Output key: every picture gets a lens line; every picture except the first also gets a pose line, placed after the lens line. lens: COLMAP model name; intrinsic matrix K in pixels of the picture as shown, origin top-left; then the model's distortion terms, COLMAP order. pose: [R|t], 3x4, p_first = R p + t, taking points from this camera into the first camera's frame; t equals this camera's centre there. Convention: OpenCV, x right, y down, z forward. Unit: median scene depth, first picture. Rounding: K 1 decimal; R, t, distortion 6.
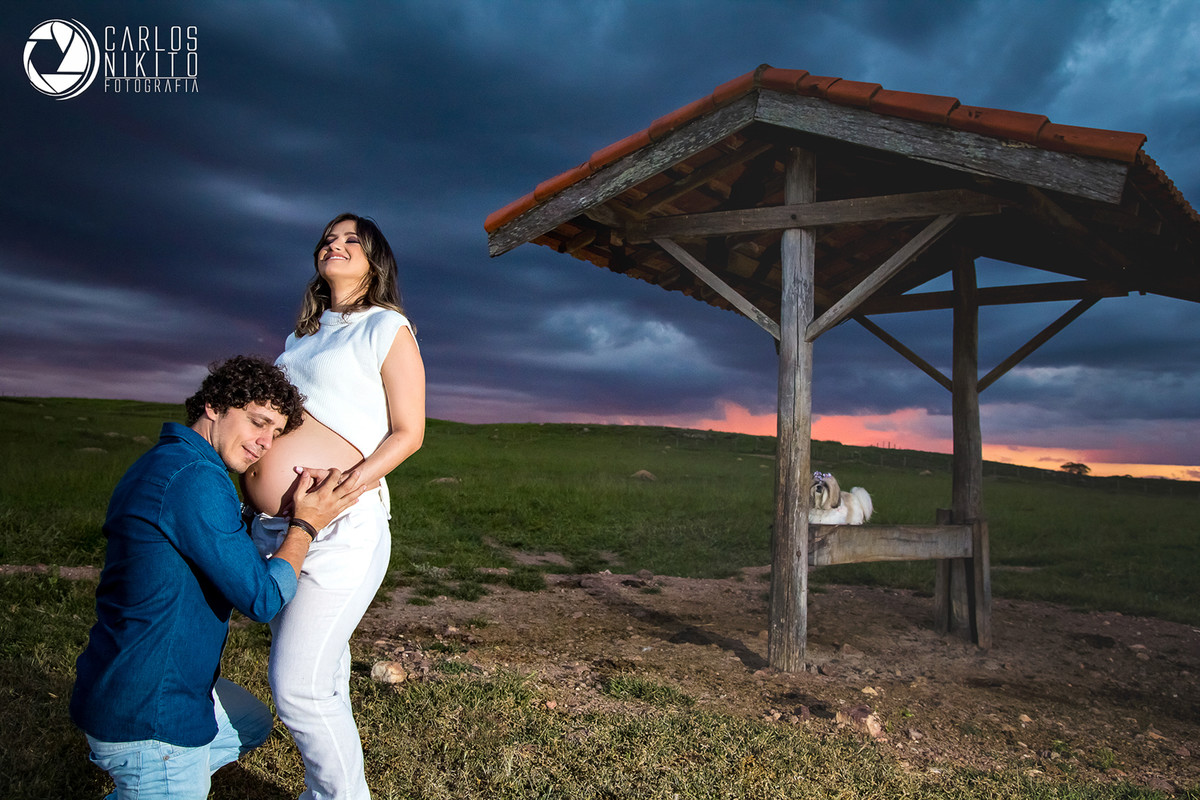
lens RADIAL K [[1134.4, 0, 604.9], [0, 1134.4, 399.3], [0, 0, 1]] dist [-0.050934, 0.009298]
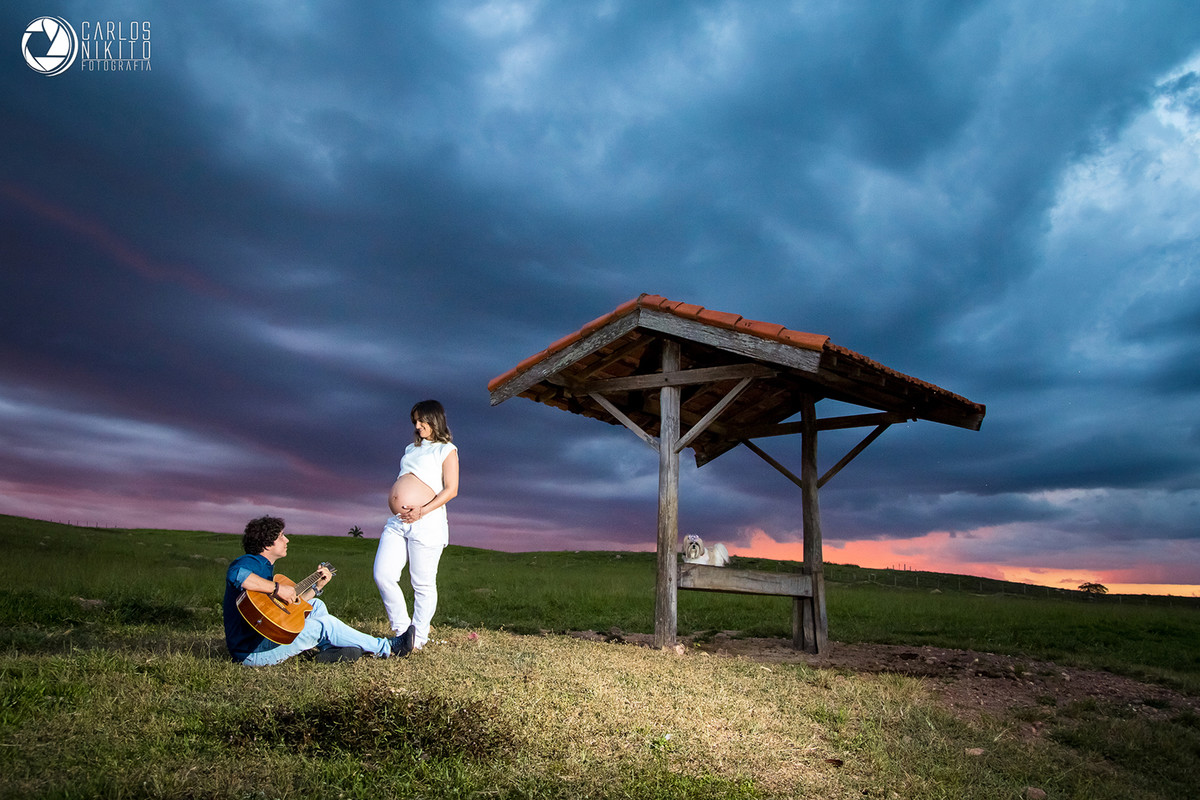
lens RADIAL K [[1016.5, 0, 591.8], [0, 1016.5, 403.2], [0, 0, 1]] dist [-0.050757, 0.023171]
pose [[0.999251, -0.017744, -0.034397, 0.105055], [0.013521, 0.992764, -0.119320, 0.052445], [0.036265, 0.118765, 0.992260, -0.498519]]
